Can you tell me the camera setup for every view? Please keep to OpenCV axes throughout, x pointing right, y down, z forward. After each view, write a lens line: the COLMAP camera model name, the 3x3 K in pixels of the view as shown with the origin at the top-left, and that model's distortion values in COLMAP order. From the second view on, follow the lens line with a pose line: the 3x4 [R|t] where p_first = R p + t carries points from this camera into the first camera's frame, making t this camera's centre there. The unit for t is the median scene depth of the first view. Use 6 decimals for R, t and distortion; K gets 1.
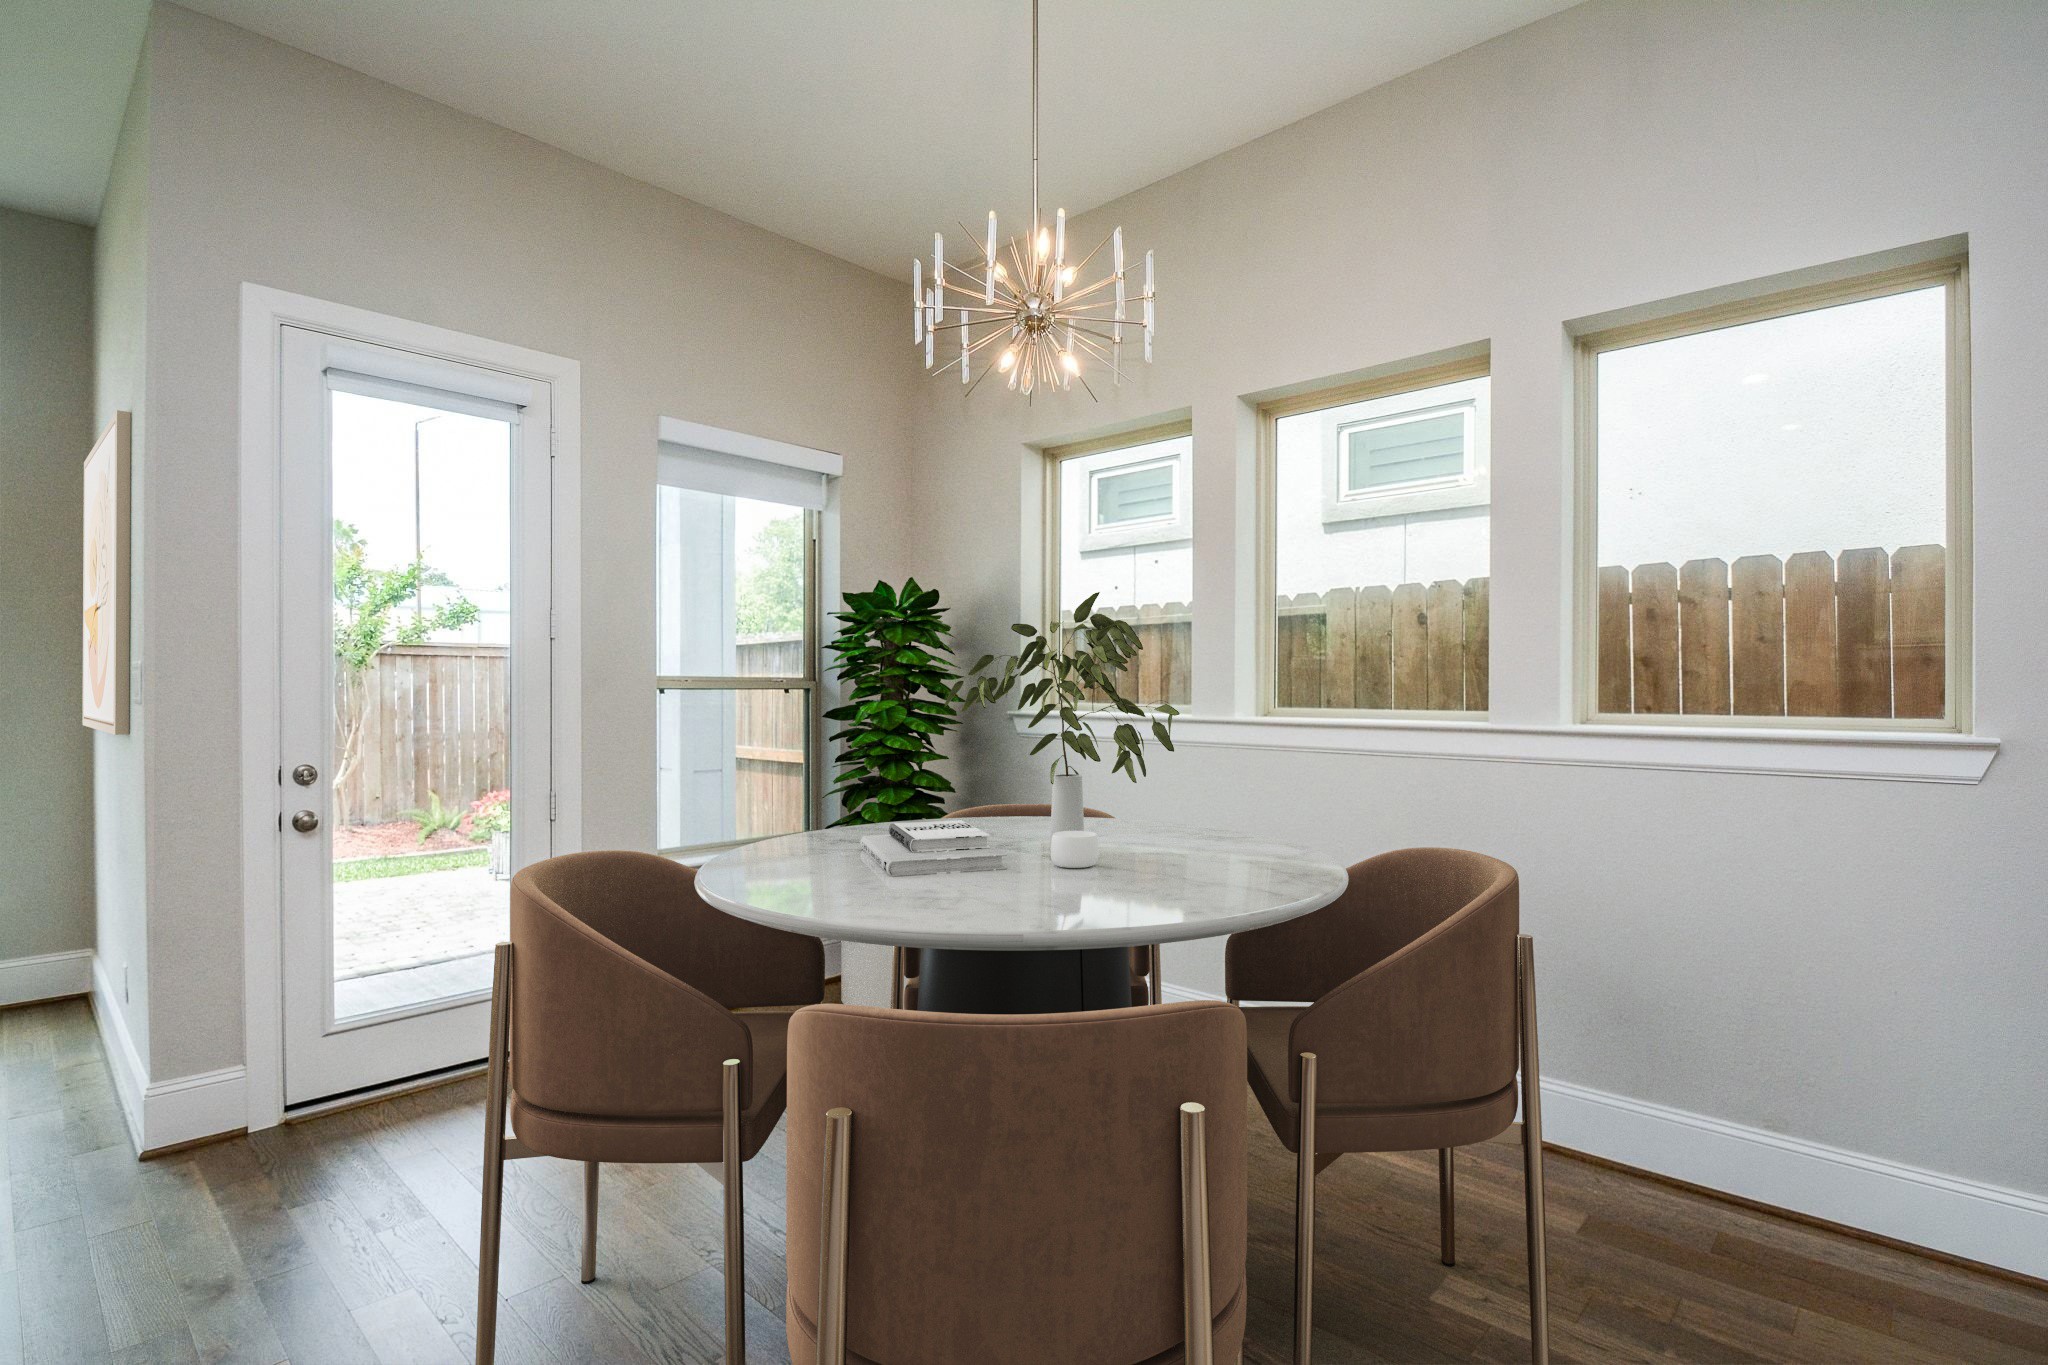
lens RADIAL K [[1000.2, 0, 1021.5], [0, 1000.2, 690.4], [0, 0, 1]] dist [-0.017642, -0.001967]
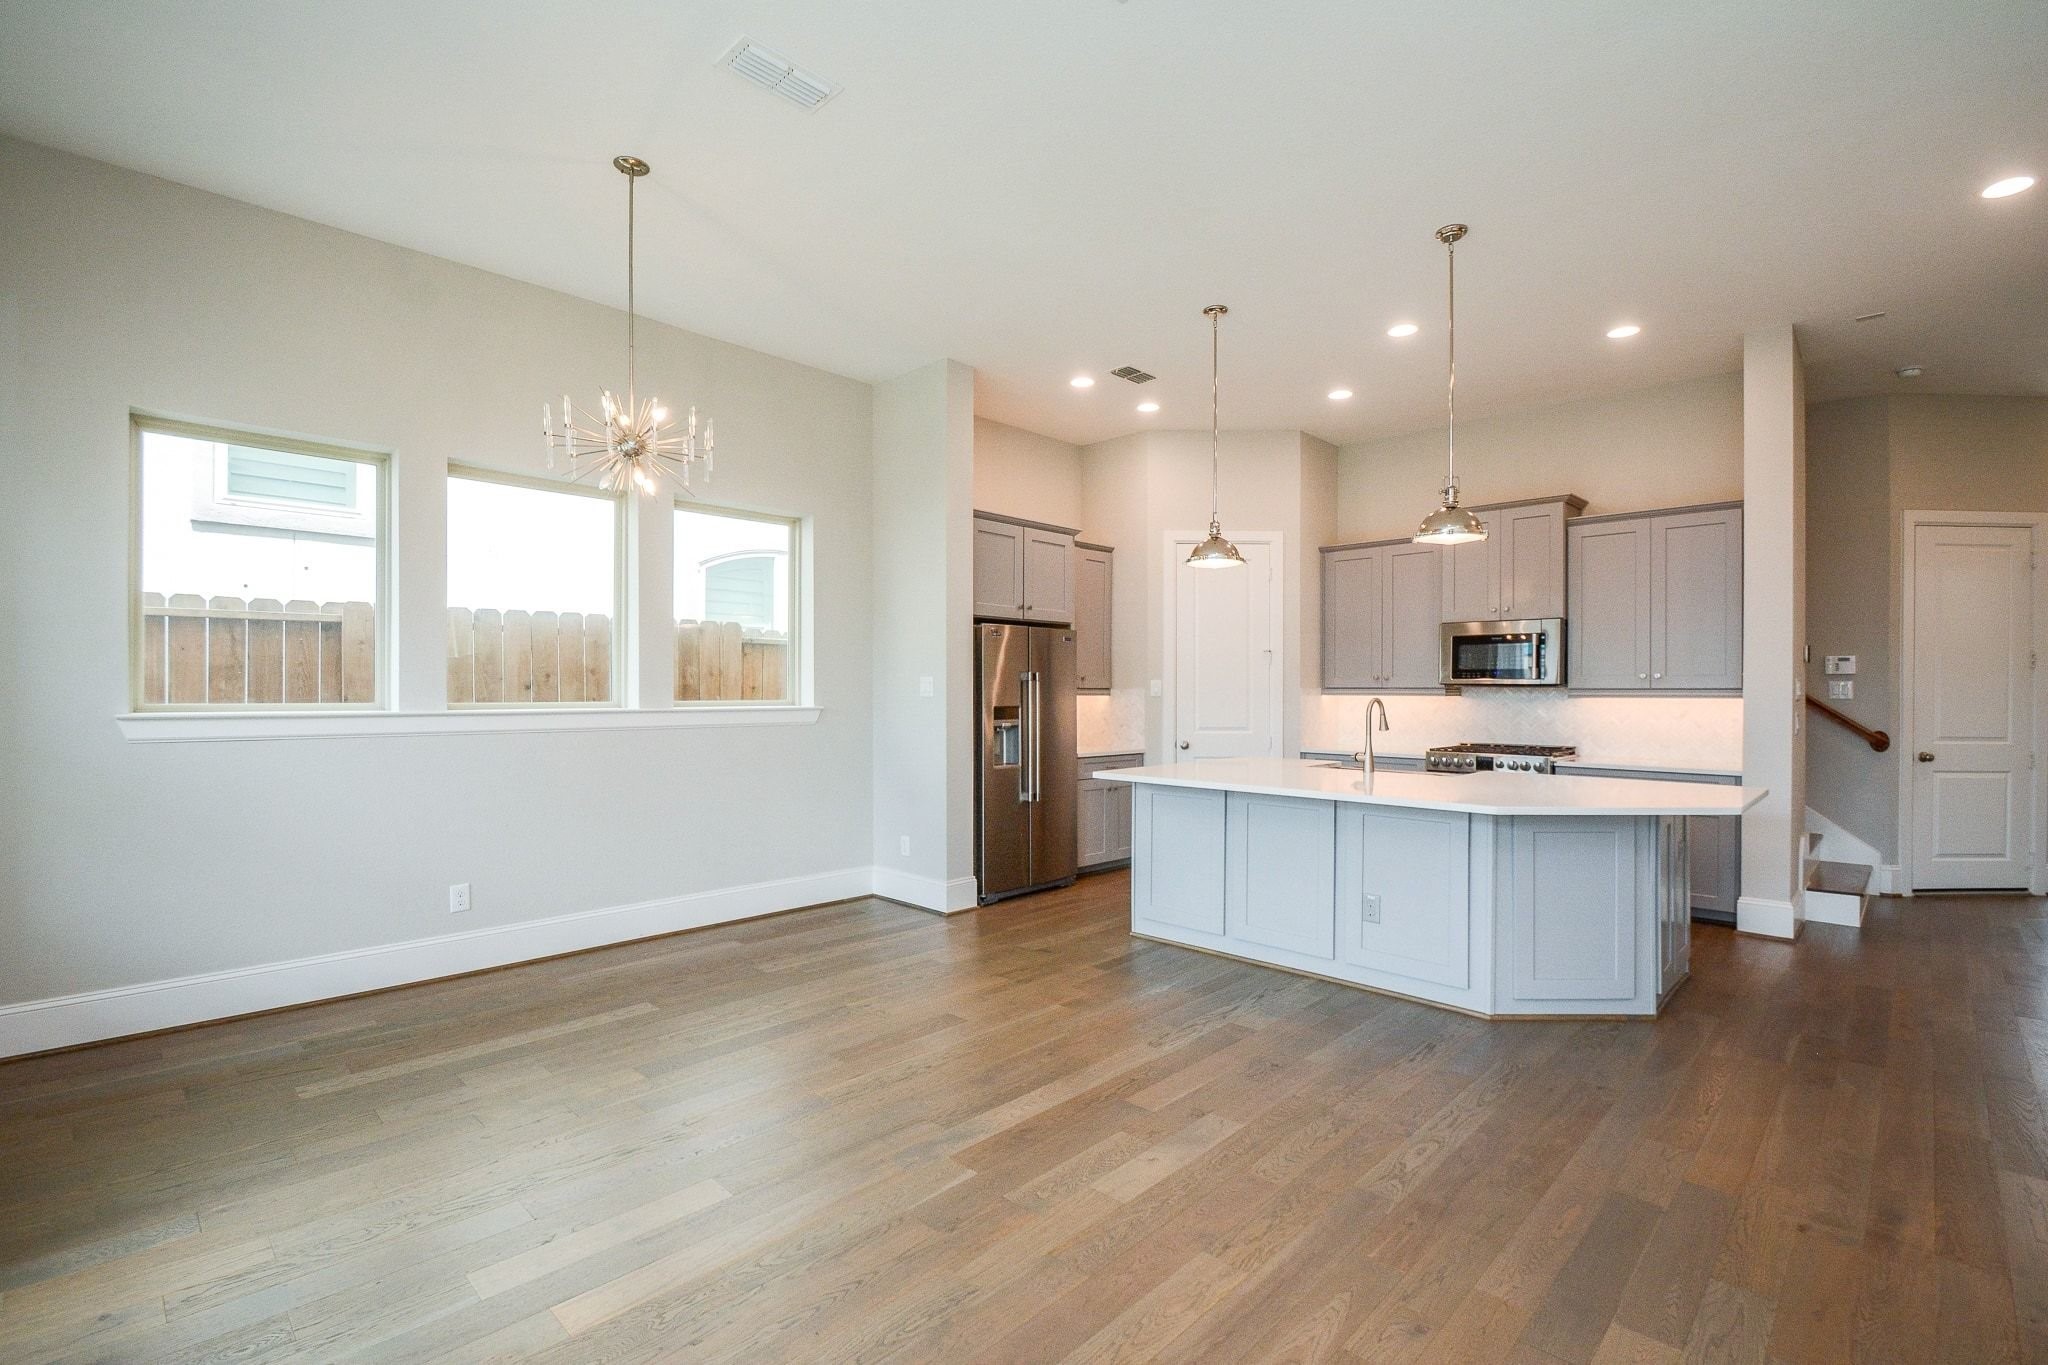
lens RADIAL K [[915.8, 0, 1031.6], [0, 915.8, 691.0], [0, 0, 1]] dist [0.009430, -0.012913]
pose [[0.008321, -0.003902, 0.999958, -0.981357], [0.000334, 0.999992, 0.003900, -0.001266], [-0.999965, 0.000302, 0.008322, 0.259300]]
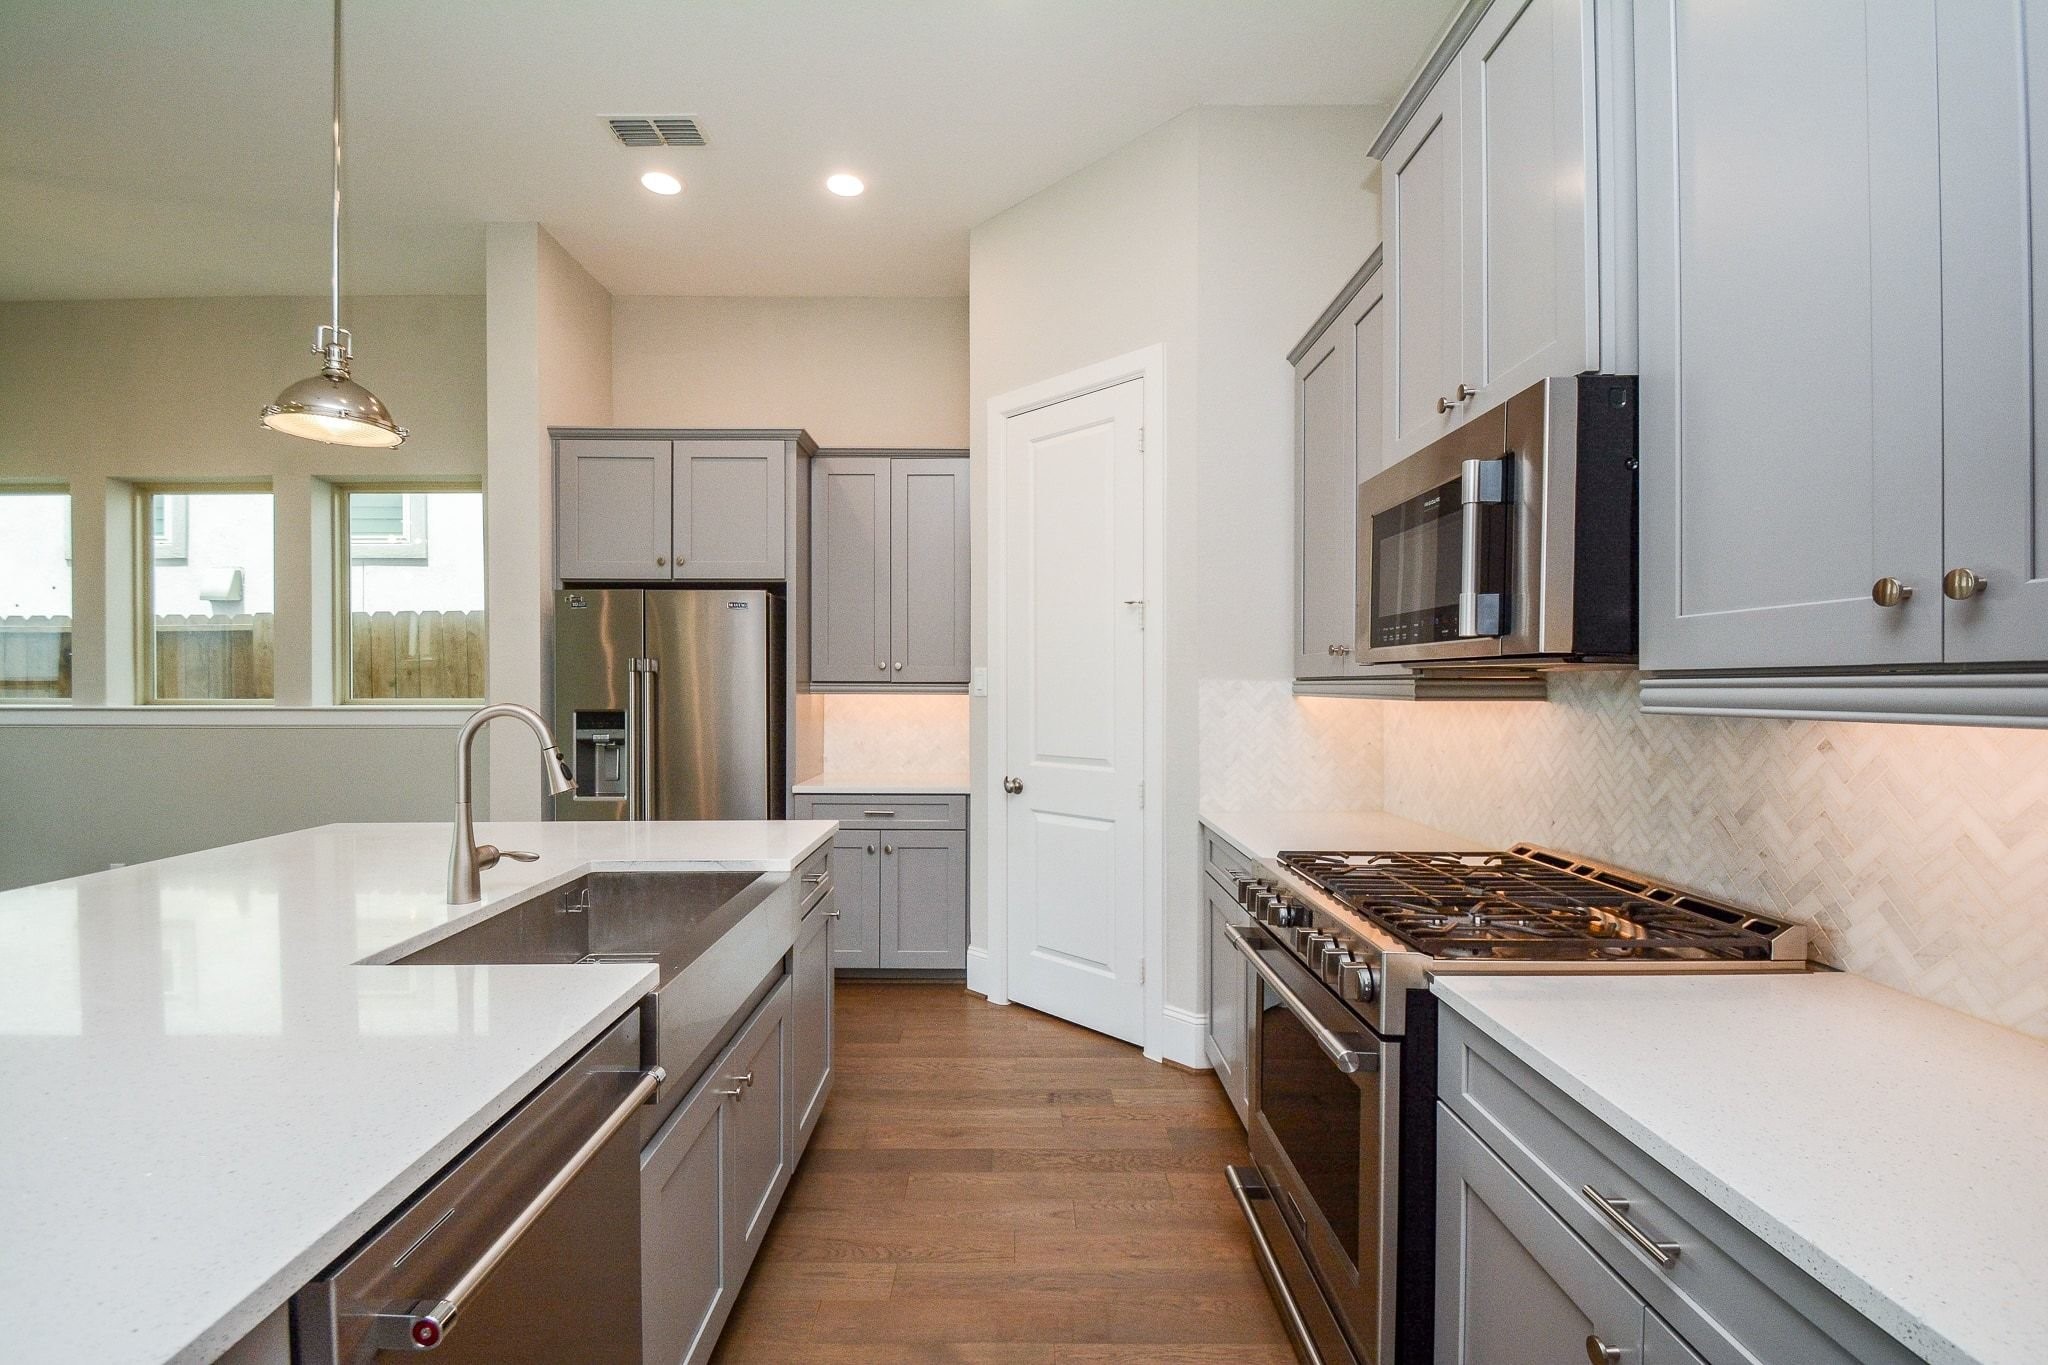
lens RADIAL K [[915.8, 0, 1032.7], [0, 915.8, 696.4], [0, 0, 1]] dist [0.009430, -0.012913]
pose [[0.726484, -0.012815, 0.687064, 0.293330], [0.005165, 0.999900, 0.013188, 0.004122], [-0.687164, -0.006033, 0.726477, -0.866586]]
